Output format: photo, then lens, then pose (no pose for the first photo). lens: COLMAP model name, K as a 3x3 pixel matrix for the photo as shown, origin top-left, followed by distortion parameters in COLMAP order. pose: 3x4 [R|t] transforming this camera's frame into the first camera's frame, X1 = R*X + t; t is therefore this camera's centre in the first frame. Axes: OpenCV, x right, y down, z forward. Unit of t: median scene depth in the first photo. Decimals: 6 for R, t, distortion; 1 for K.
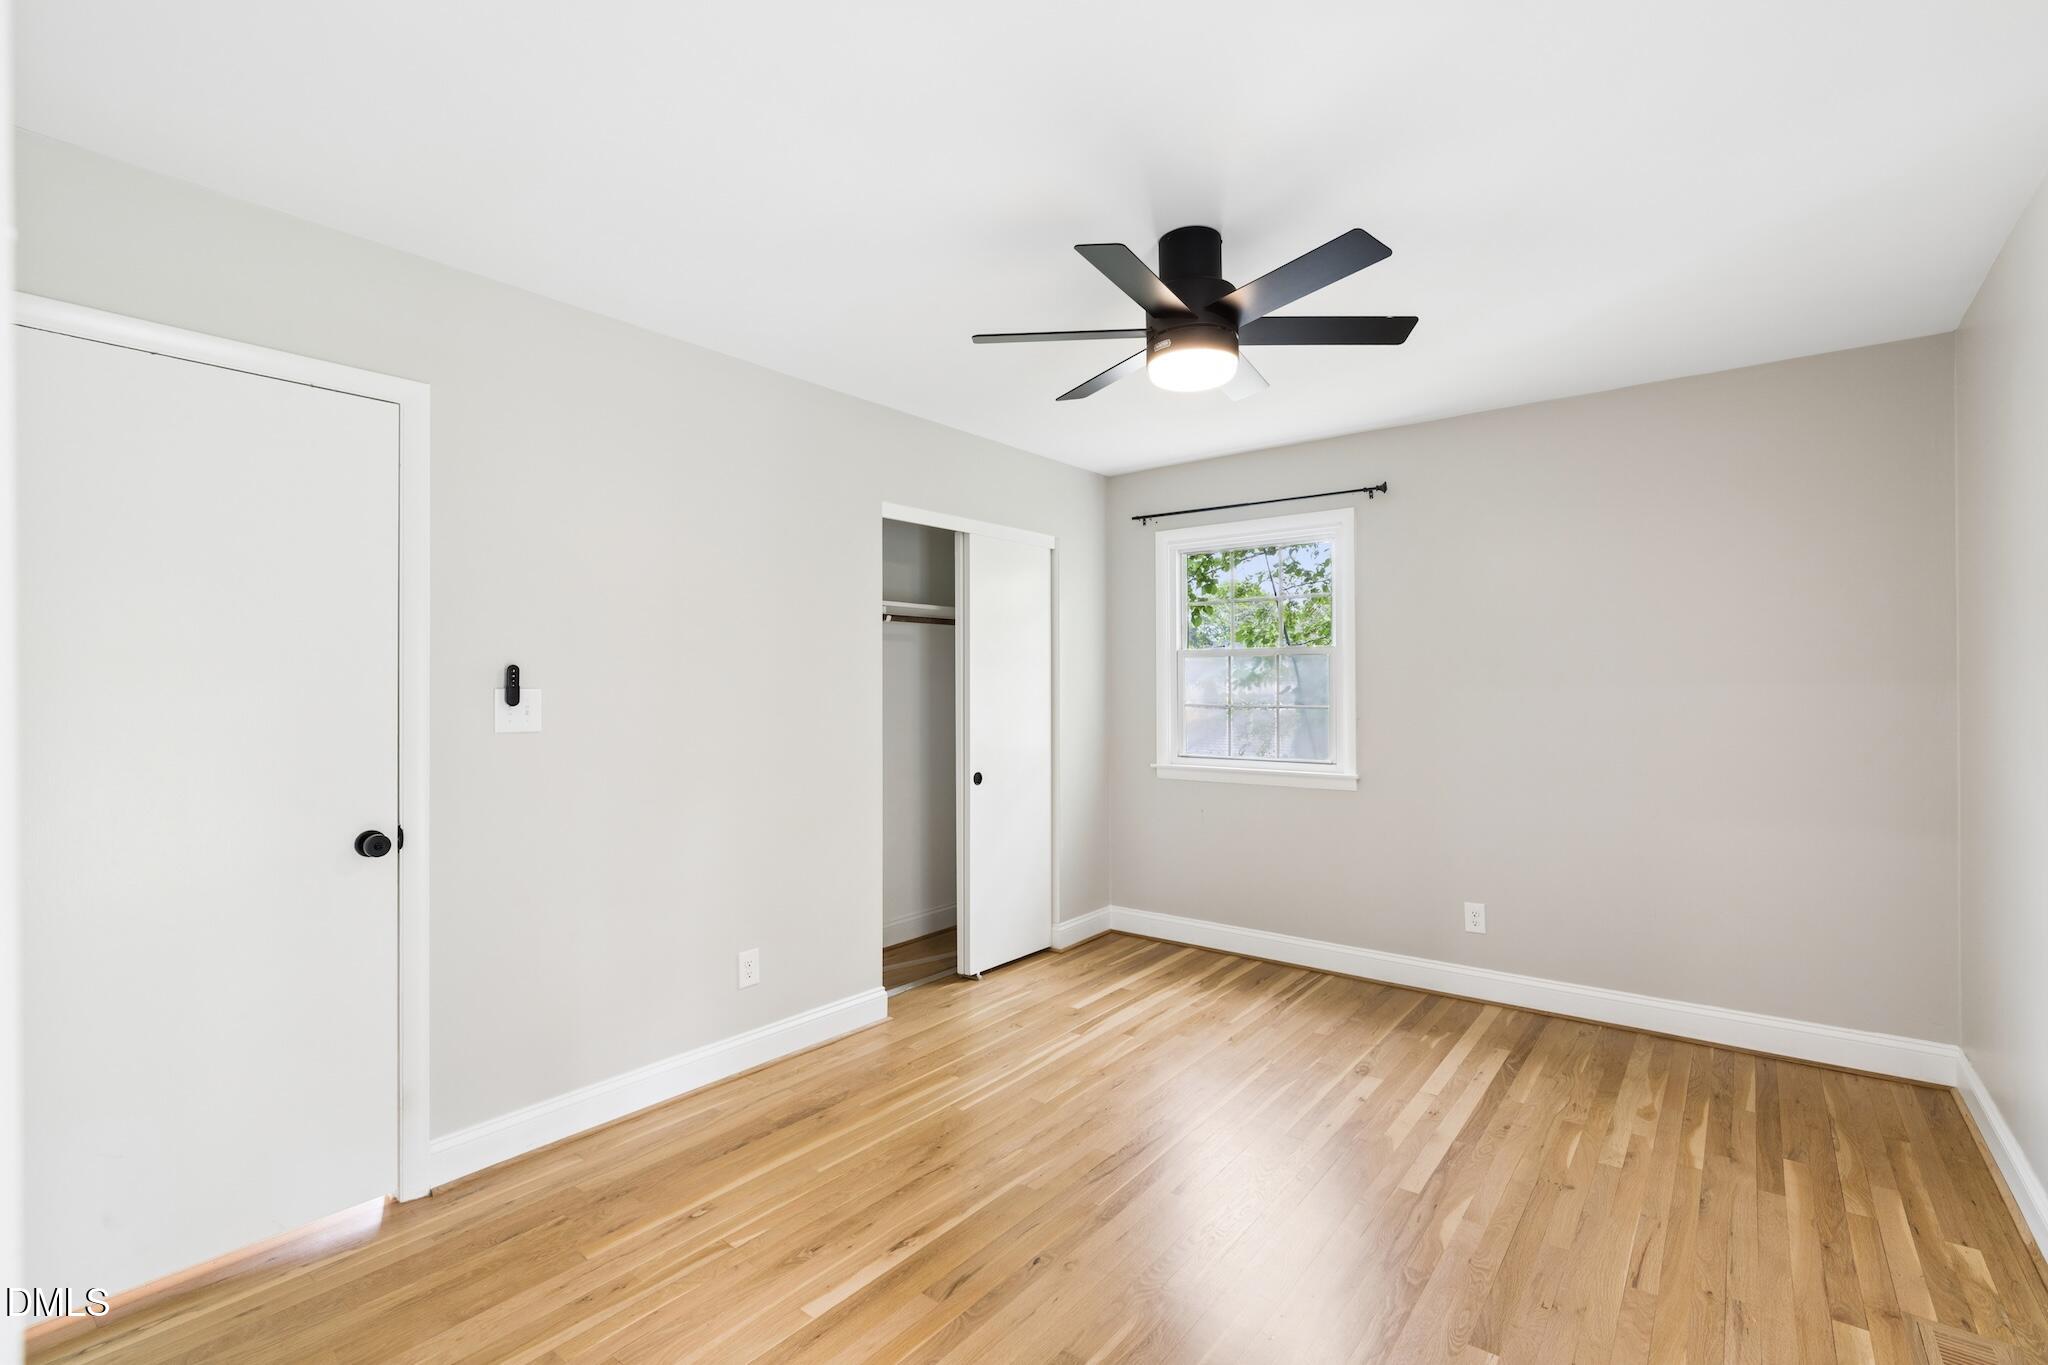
lens RADIAL K [[921.7, 0, 1022.3], [0, 921.7, 685.2], [0, 0, 1]] dist [-0.006063, 0.002358]
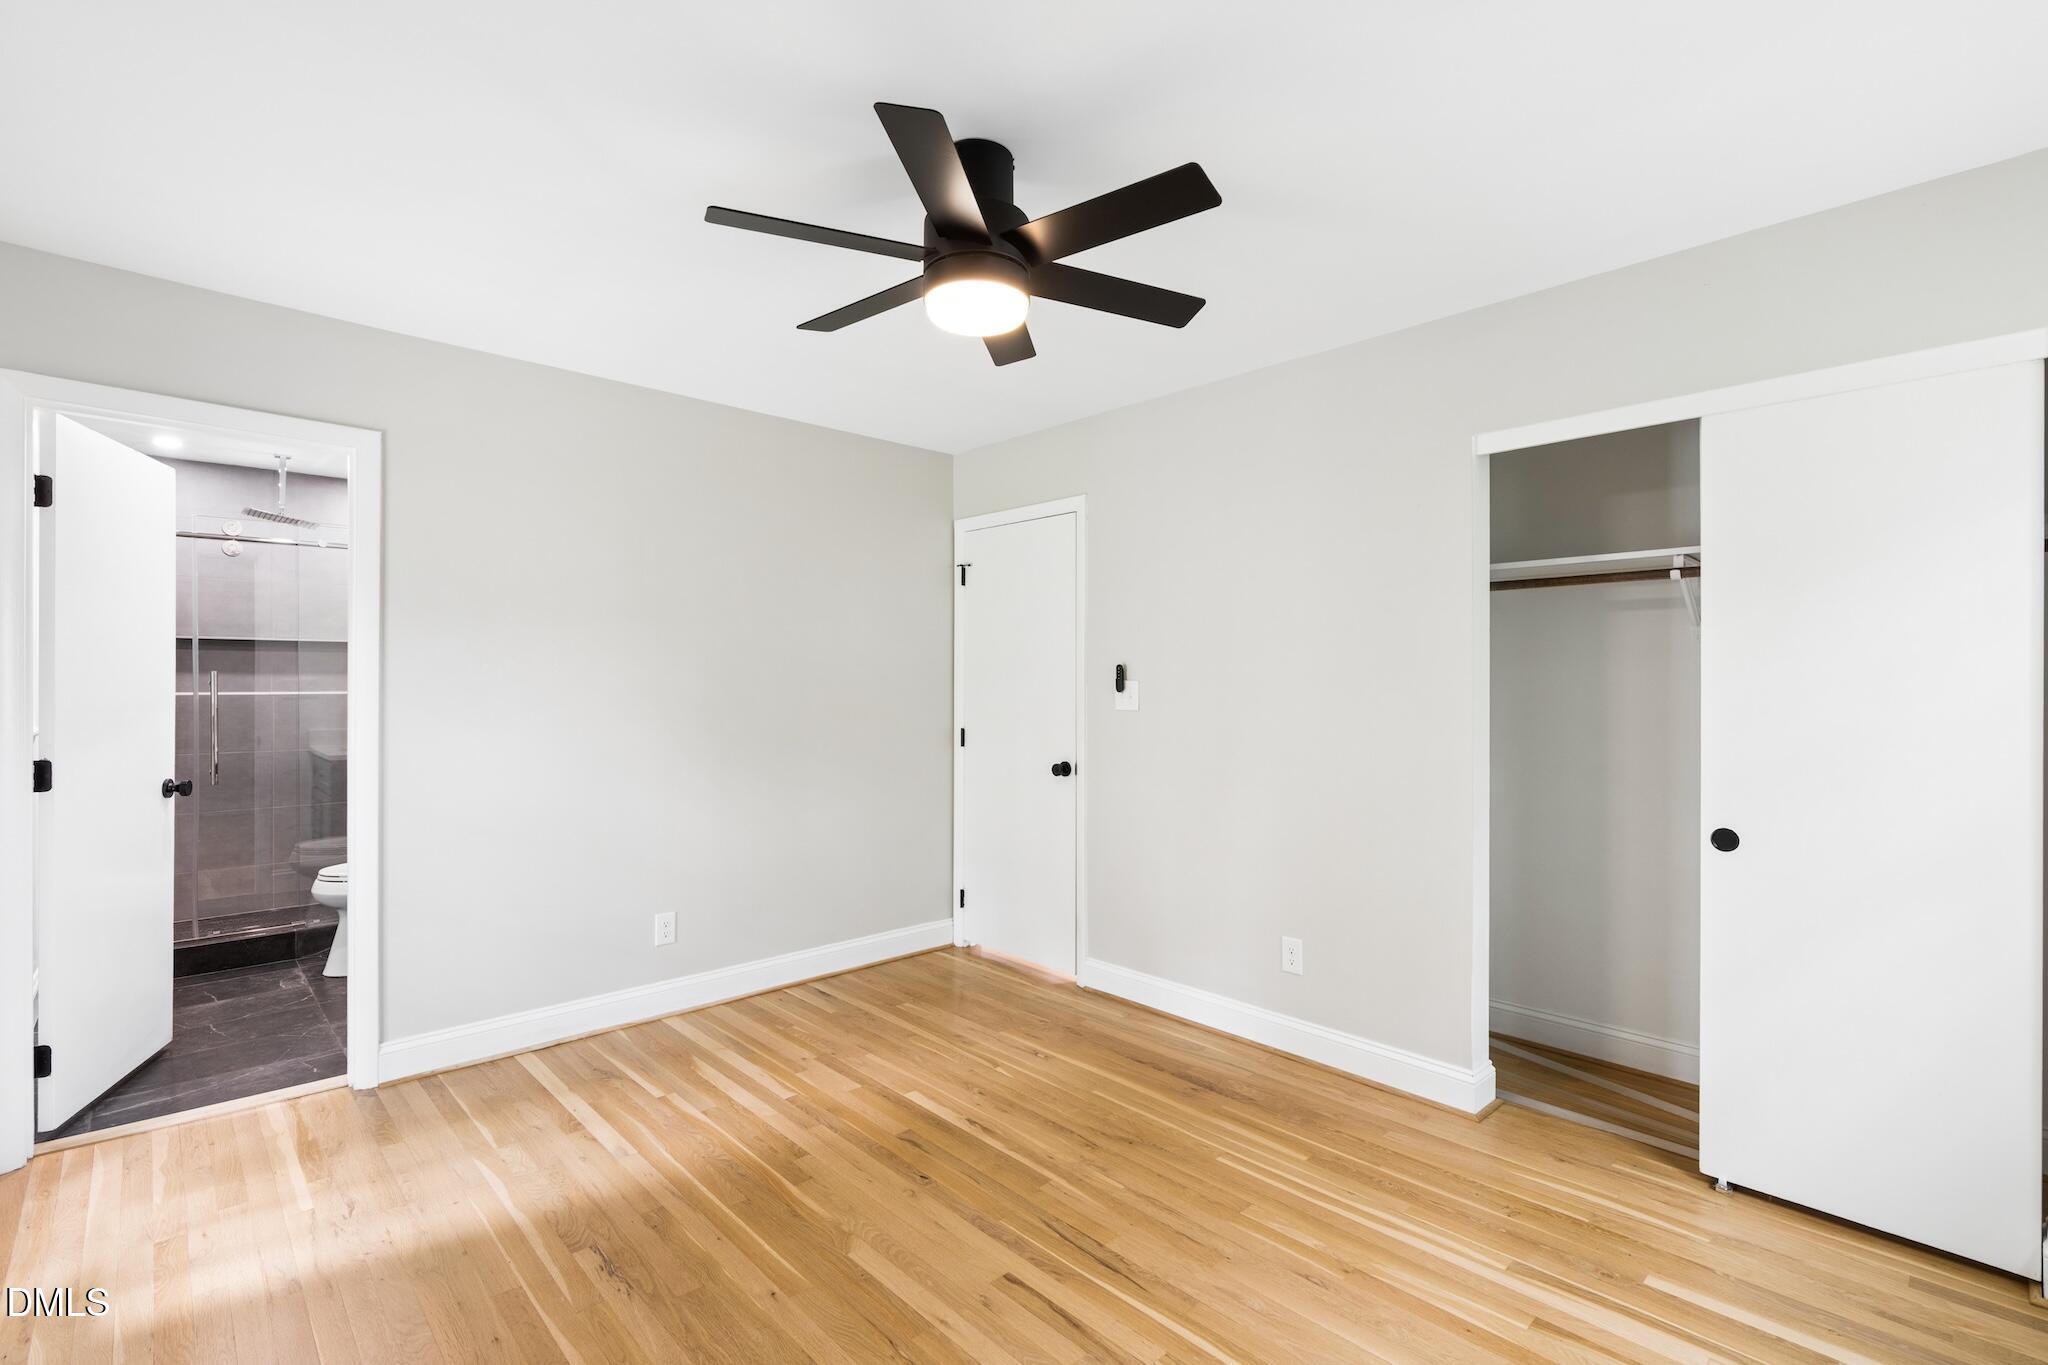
lens RADIAL K [[921.7, 0, 1025.1], [0, 921.7, 679.6], [0, 0, 1]] dist [-0.006063, 0.002358]
pose [[-0.140848, 0.001507, -0.990030, 0.851905], [0.001855, 0.999997, 0.001259, 0.000741], [0.990029, -0.001659, -0.140851, 0.964537]]
